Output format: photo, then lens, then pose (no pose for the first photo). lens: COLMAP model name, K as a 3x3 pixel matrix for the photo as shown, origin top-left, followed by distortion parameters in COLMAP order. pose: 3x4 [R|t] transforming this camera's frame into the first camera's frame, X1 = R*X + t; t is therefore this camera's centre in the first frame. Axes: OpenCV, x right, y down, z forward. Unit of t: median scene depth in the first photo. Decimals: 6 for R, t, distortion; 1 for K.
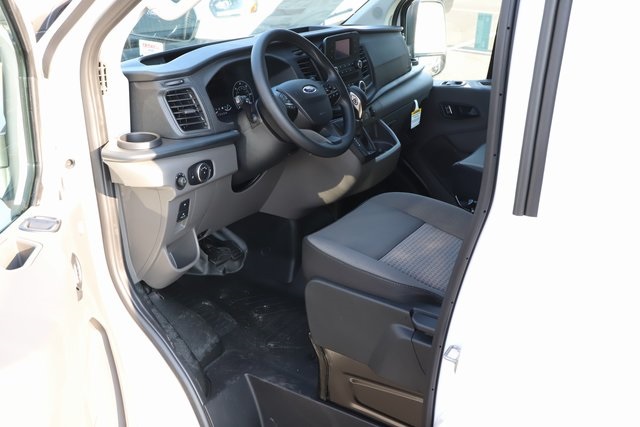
lens RADIAL K [[744.7, 0, 320.0], [0, 744.7, 213.5], [0, 0, 1]] dist [0.005669, 0.012339]
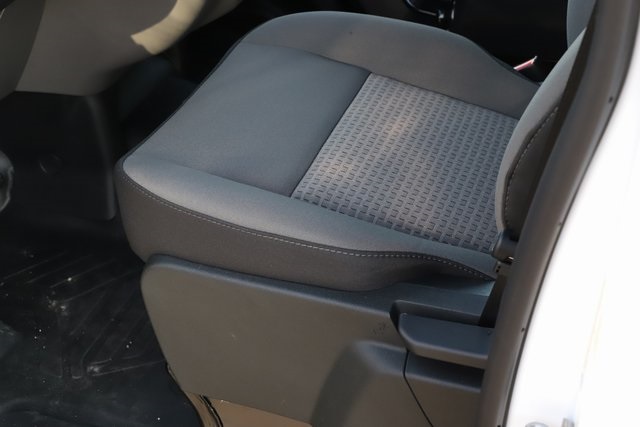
lens RADIAL K [[1046.8, 0, 320.0], [0, 1046.8, 213.5], [0, 0, 1]] dist [0.159937, 0.003402]
pose [[0.975526, -0.185199, 0.118533, 0.014213], [0.156792, 0.963831, 0.215511, -0.045705], [-0.154158, -0.191652, 0.969281, 0.315376]]
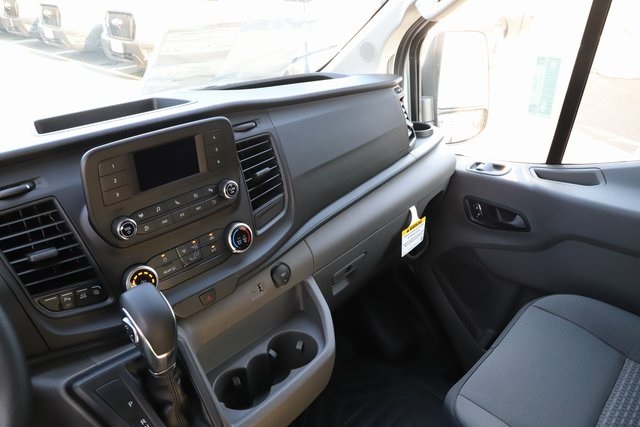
lens RADIAL K [[498.7, 0, 320.0], [0, 498.7, 213.5], [0, 0, 1]] dist [-0.068331, 0.005013]
pose [[0.975468, 0.053981, -0.213422, 0.177102], [-0.035641, 0.995405, 0.088869, -0.225026], [0.217239, -0.079082, 0.972910, 0.765846]]
